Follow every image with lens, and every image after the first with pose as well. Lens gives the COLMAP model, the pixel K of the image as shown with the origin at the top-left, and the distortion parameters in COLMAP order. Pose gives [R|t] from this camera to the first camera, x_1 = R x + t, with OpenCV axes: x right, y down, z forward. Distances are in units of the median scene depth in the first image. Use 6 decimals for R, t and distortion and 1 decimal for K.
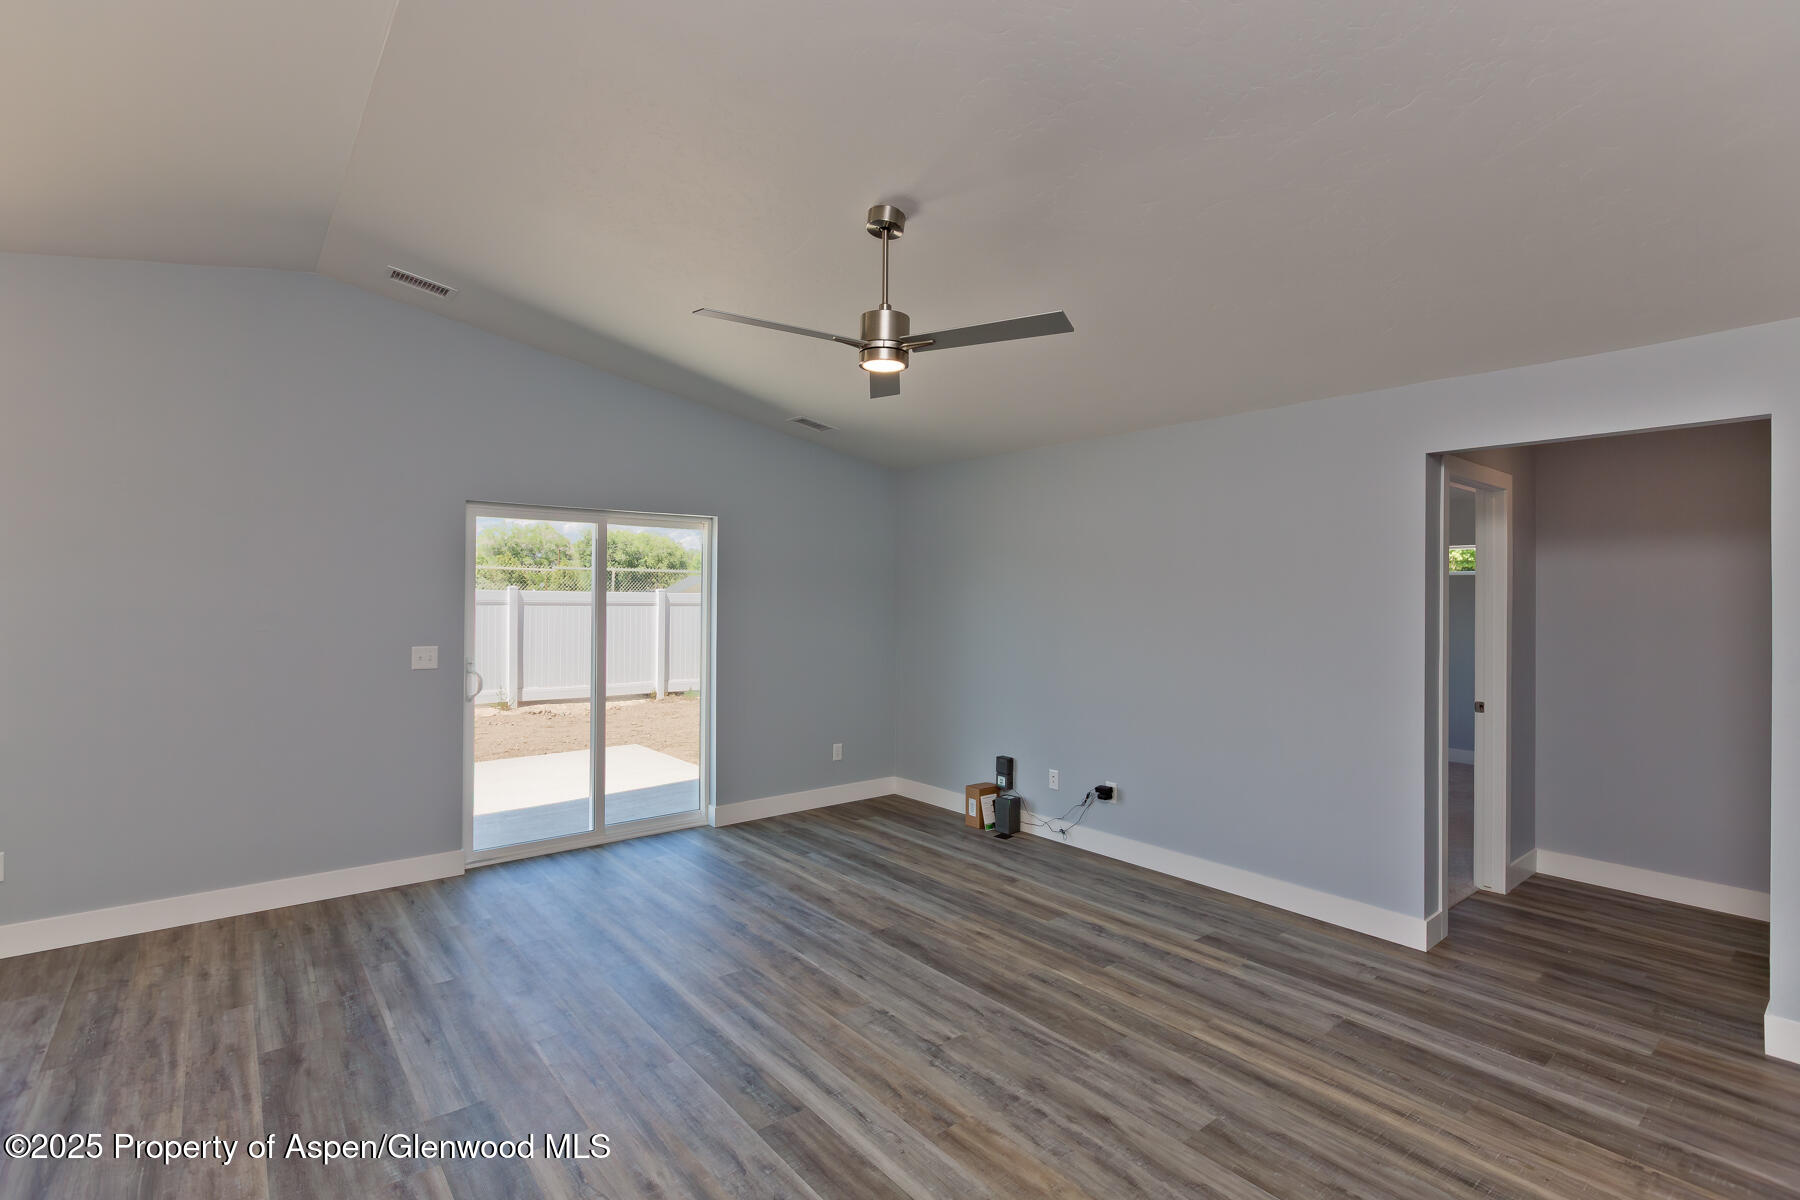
lens RADIAL K [[836.0, 0, 900.7], [0, 836.0, 590.1], [0, 0, 1]] dist [-0.005458, -0.000695]
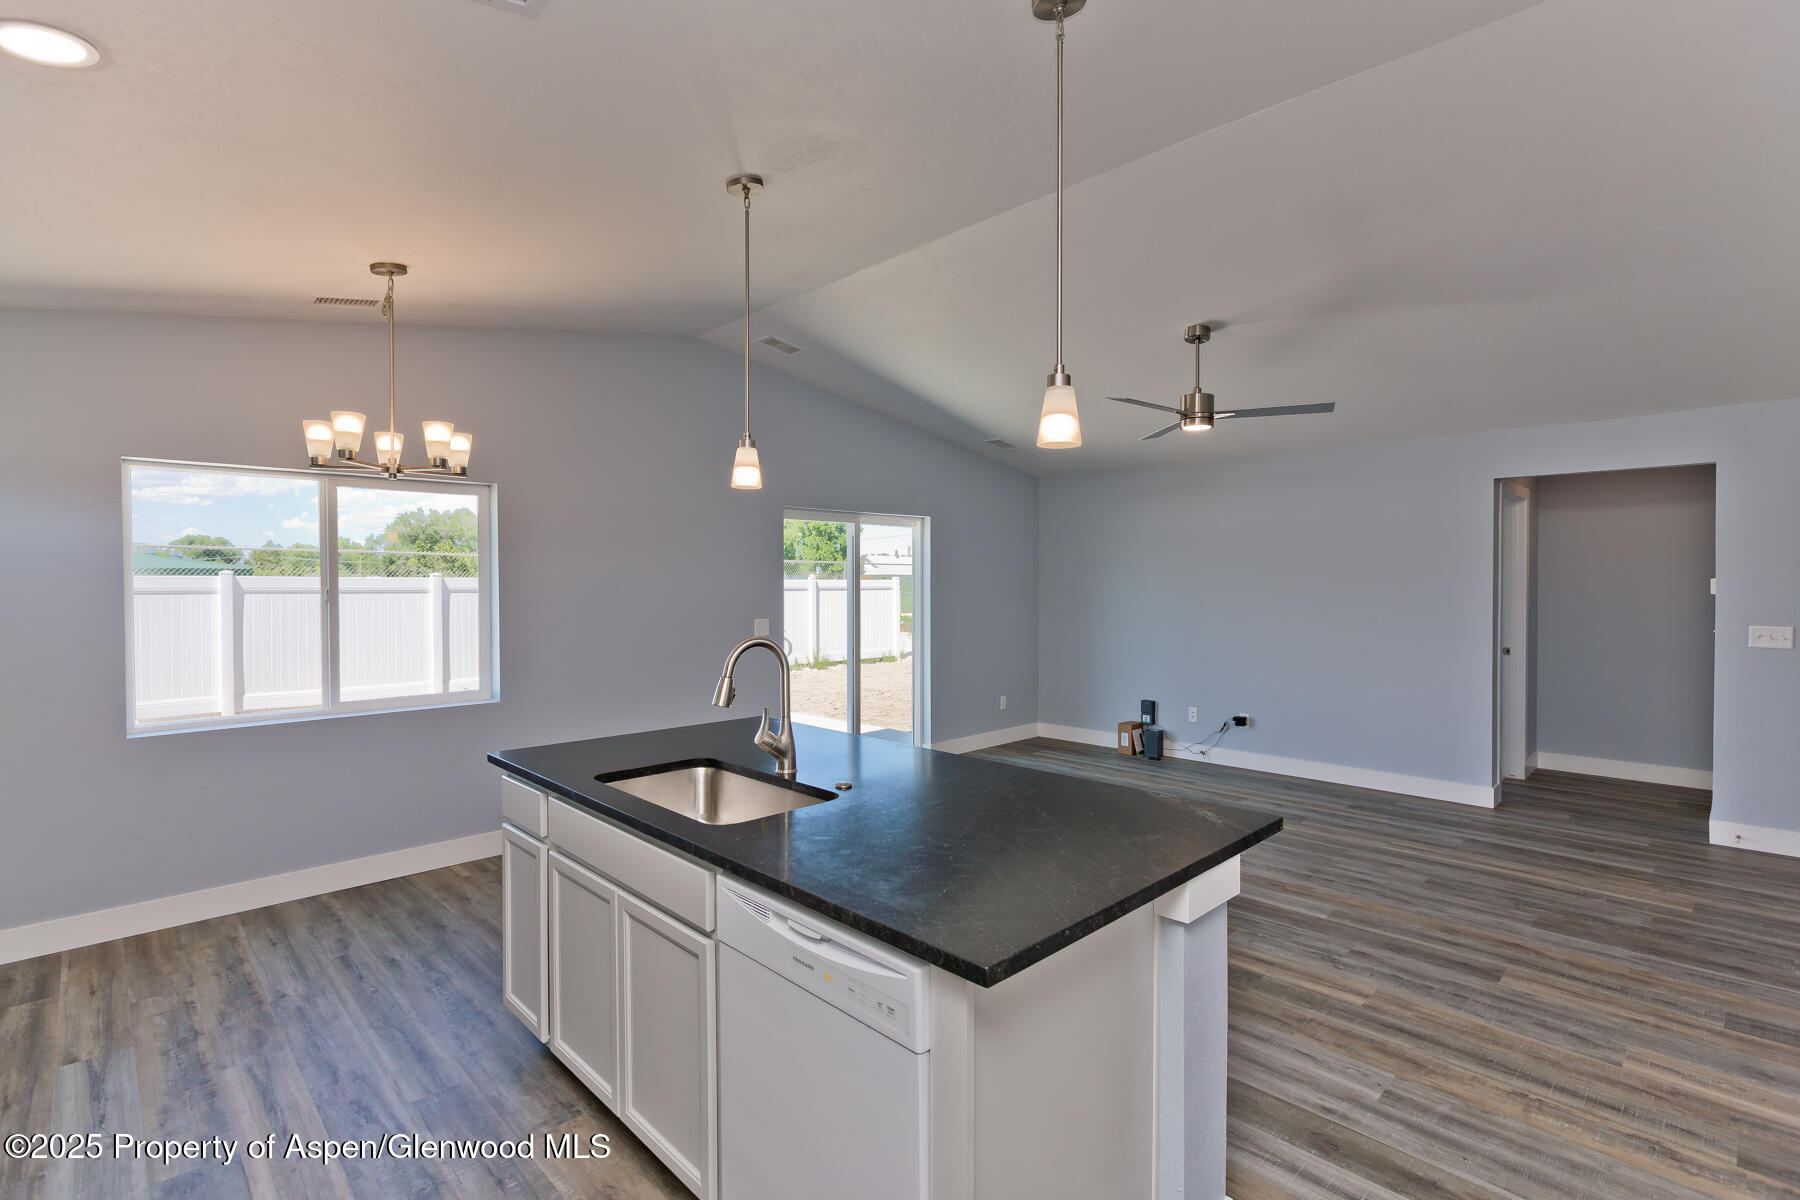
lens RADIAL K [[836.0, 0, 900.7], [0, 836.0, 590.1], [0, 0, 1]] dist [-0.005458, -0.000695]
pose [[0.995794, -0.008590, 0.091218, -0.451242], [0.007062, 0.999829, 0.017063, 0.001783], [-0.091349, -0.016347, 0.995685, -0.316548]]
